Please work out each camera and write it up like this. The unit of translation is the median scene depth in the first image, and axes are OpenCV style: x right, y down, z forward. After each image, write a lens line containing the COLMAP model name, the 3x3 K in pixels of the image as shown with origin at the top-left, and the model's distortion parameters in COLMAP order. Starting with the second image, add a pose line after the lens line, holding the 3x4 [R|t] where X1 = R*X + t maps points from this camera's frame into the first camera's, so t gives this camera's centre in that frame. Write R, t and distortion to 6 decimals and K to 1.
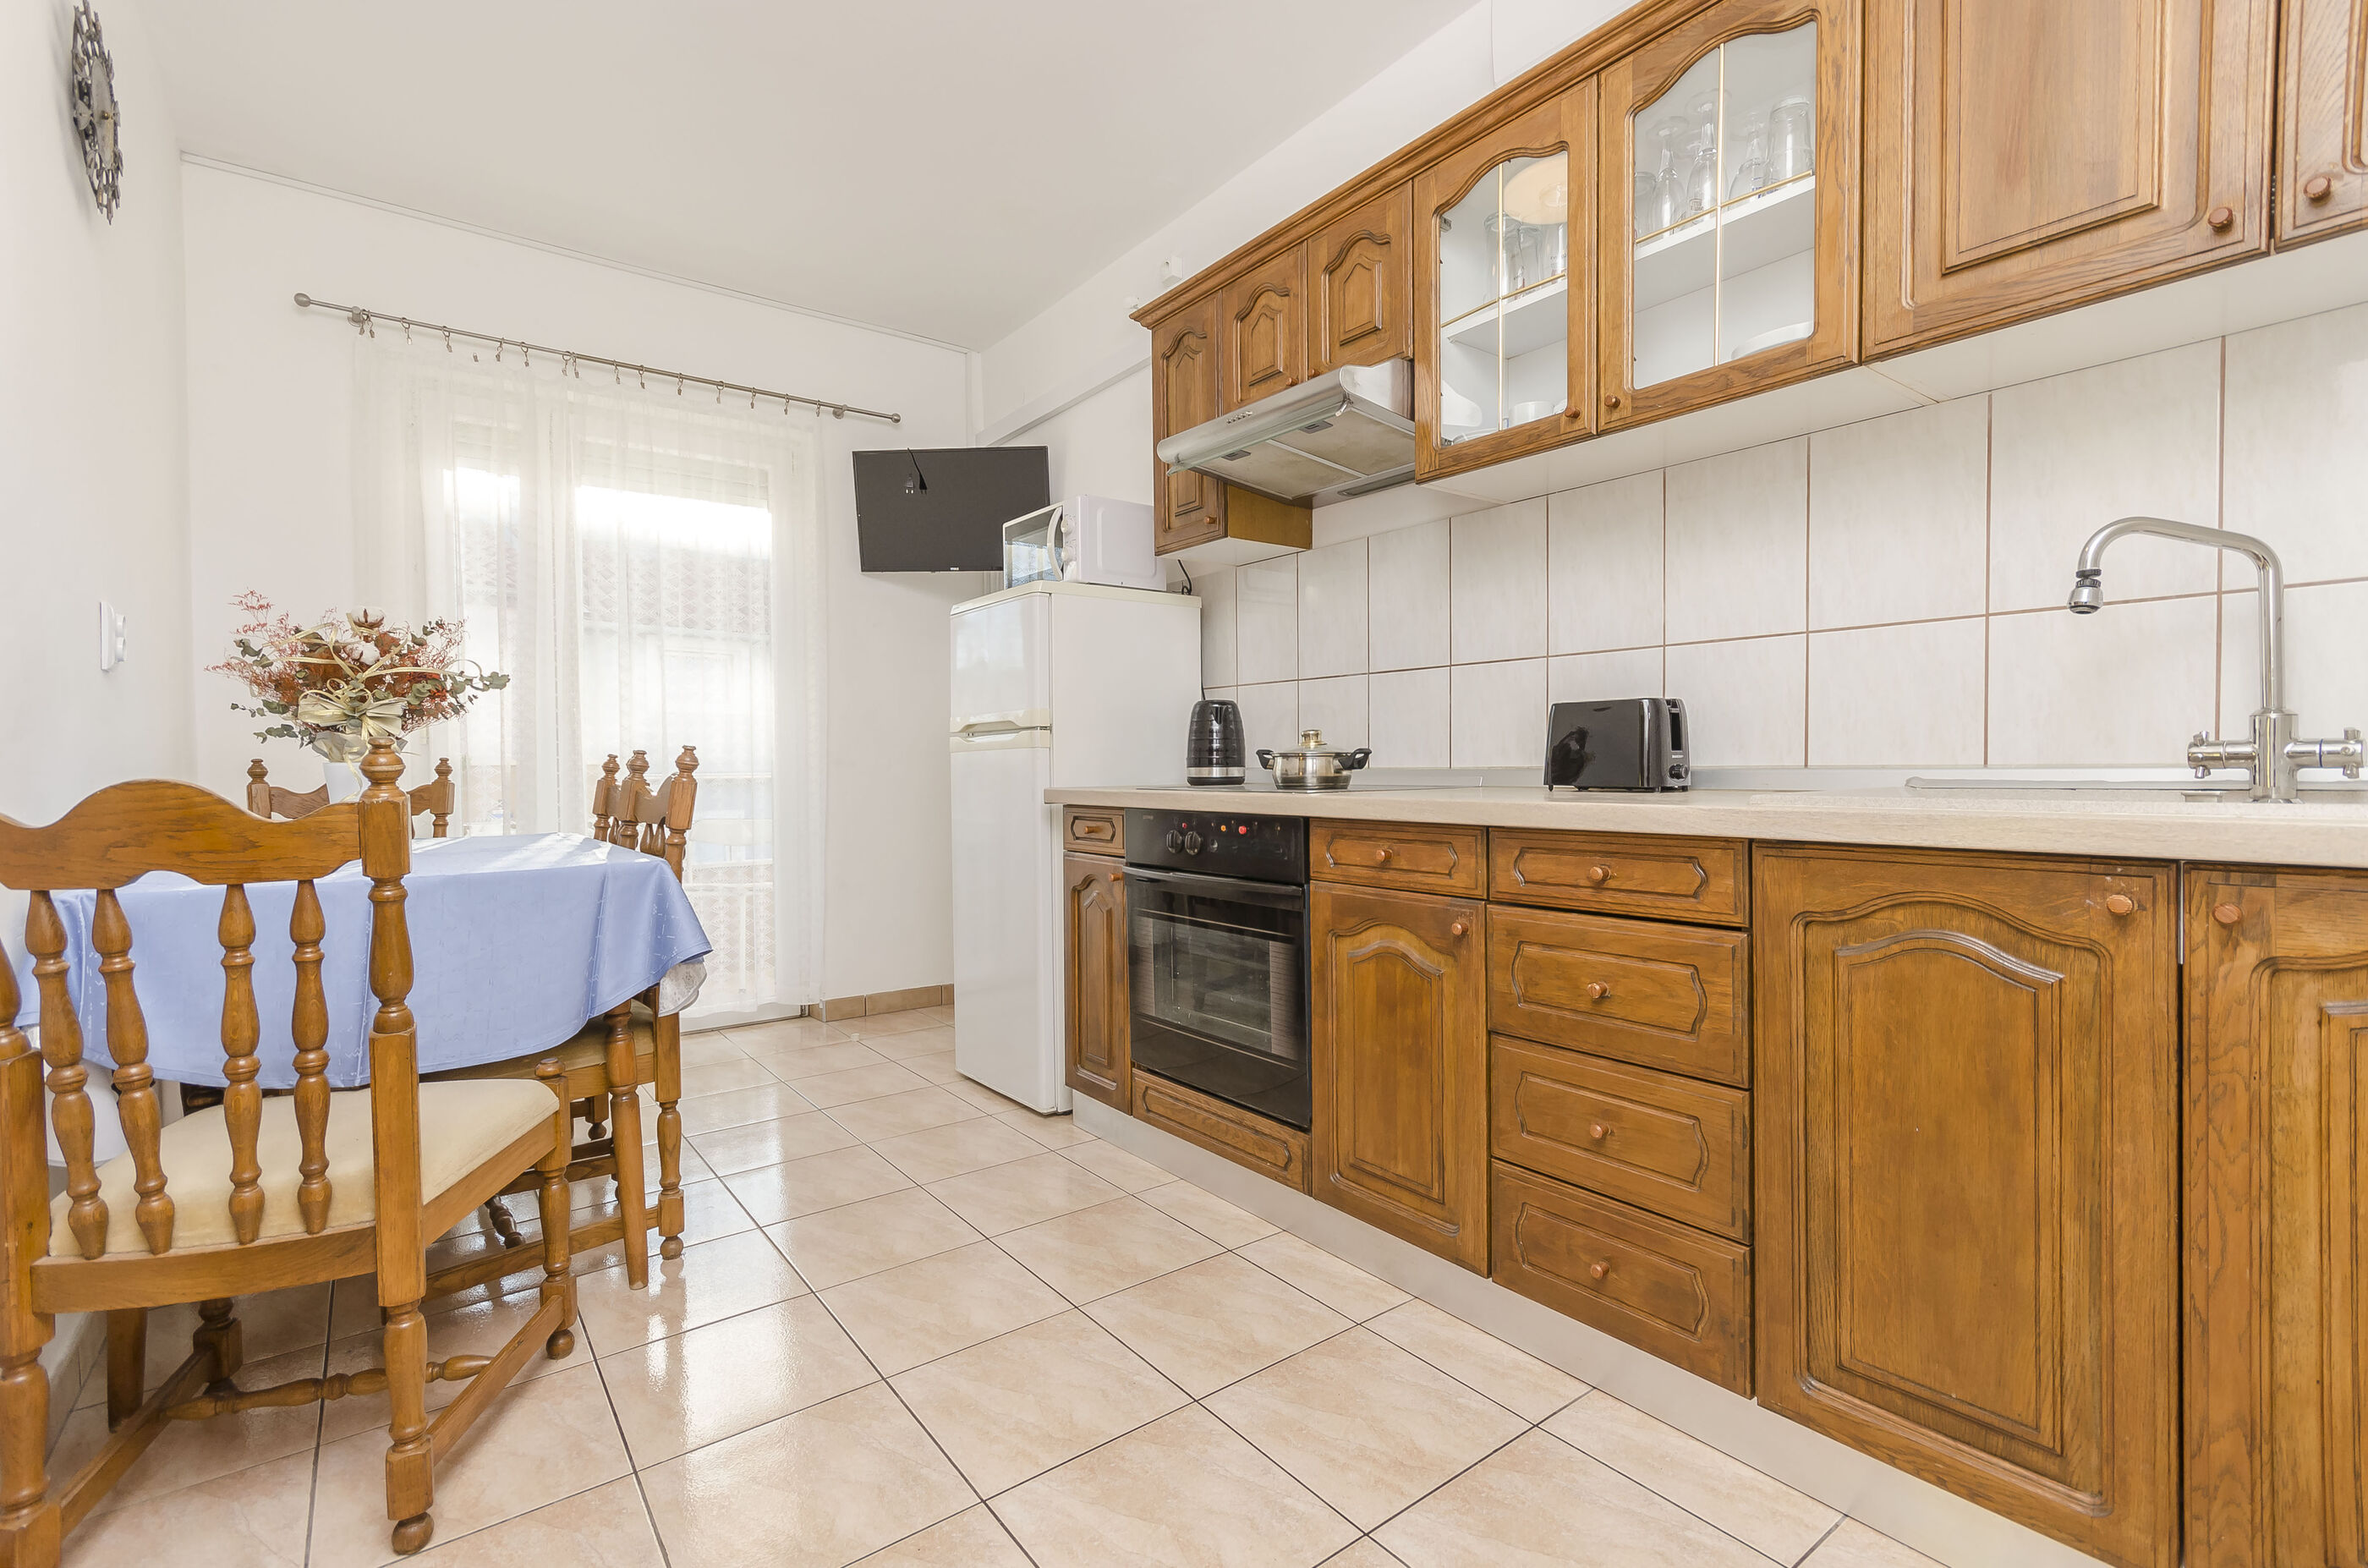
lens RADIAL K [[1039.8, 0, 1216.0], [0, 1039.8, 781.9], [0, 0, 1]] dist [0.000871, 0.000259]
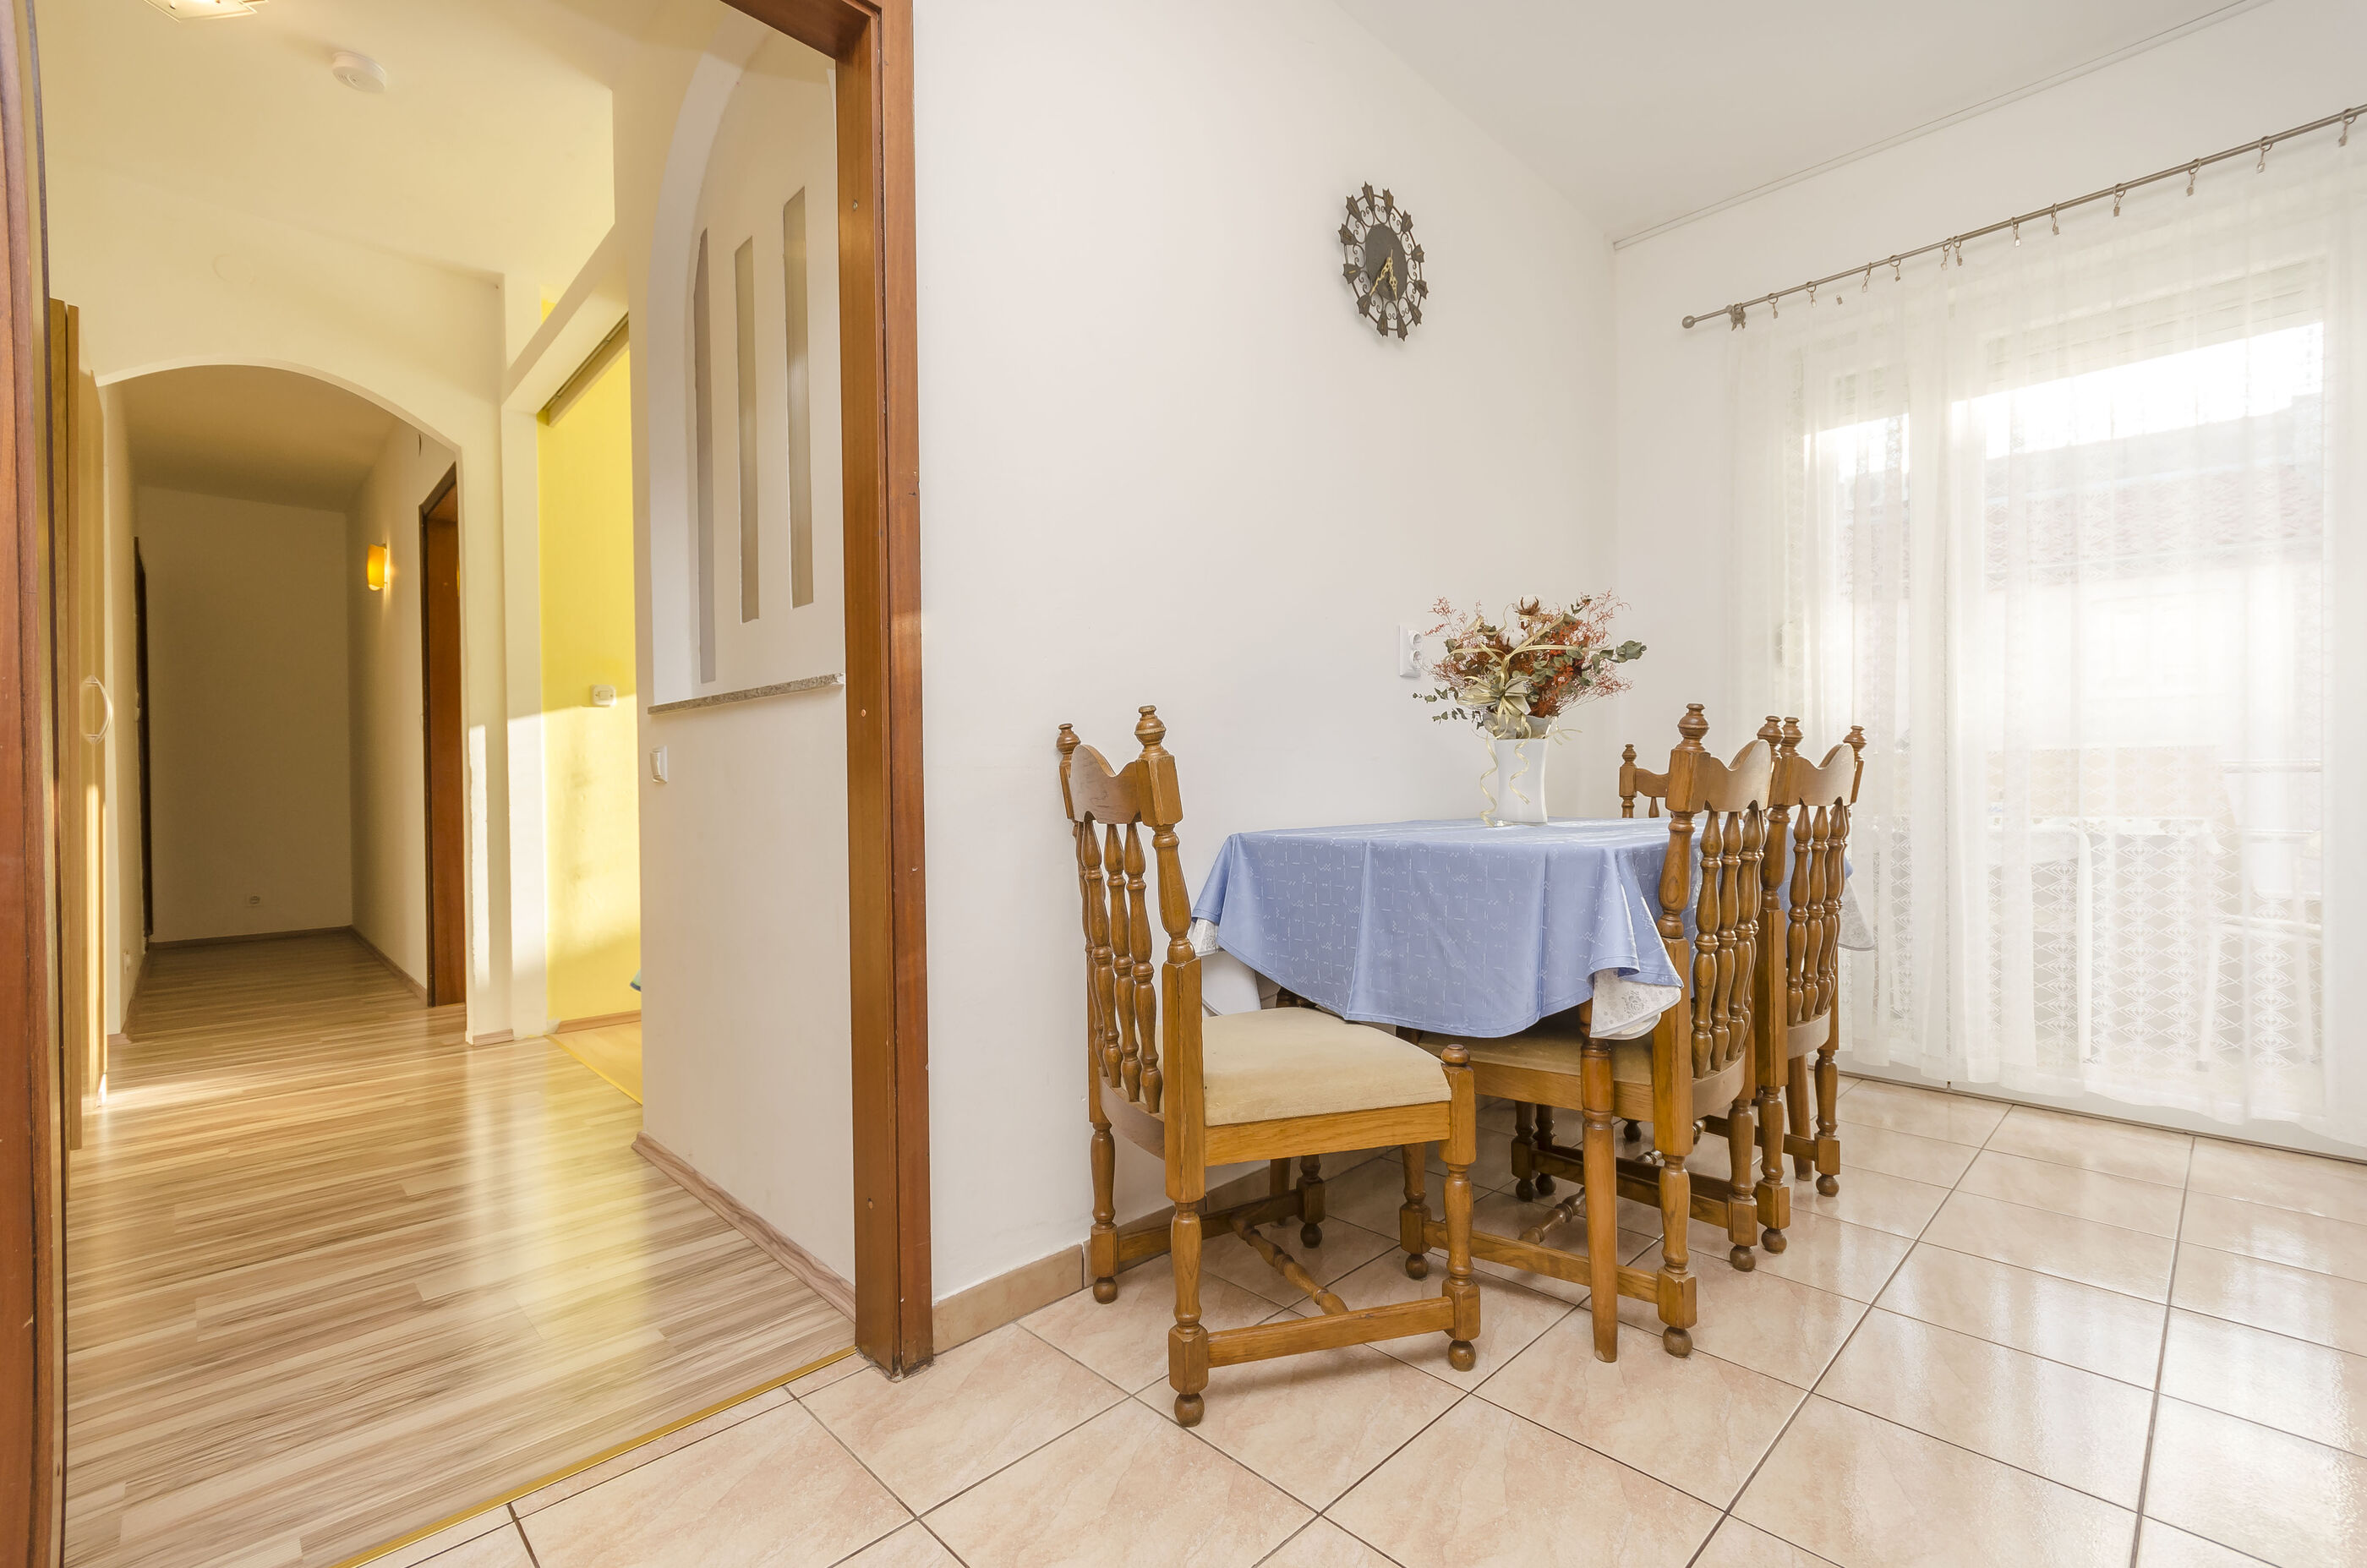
lens RADIAL K [[1039.3, 0, 1215.5], [0, 1039.3, 781.9], [0, 0, 1]] dist [0.000871, 0.000259]
pose [[0.123637, 0.012511, -0.992249, 0.201595], [-0.009893, 0.999886, 0.011375, 0.015258], [0.992278, 0.008410, 0.123747, 0.516349]]
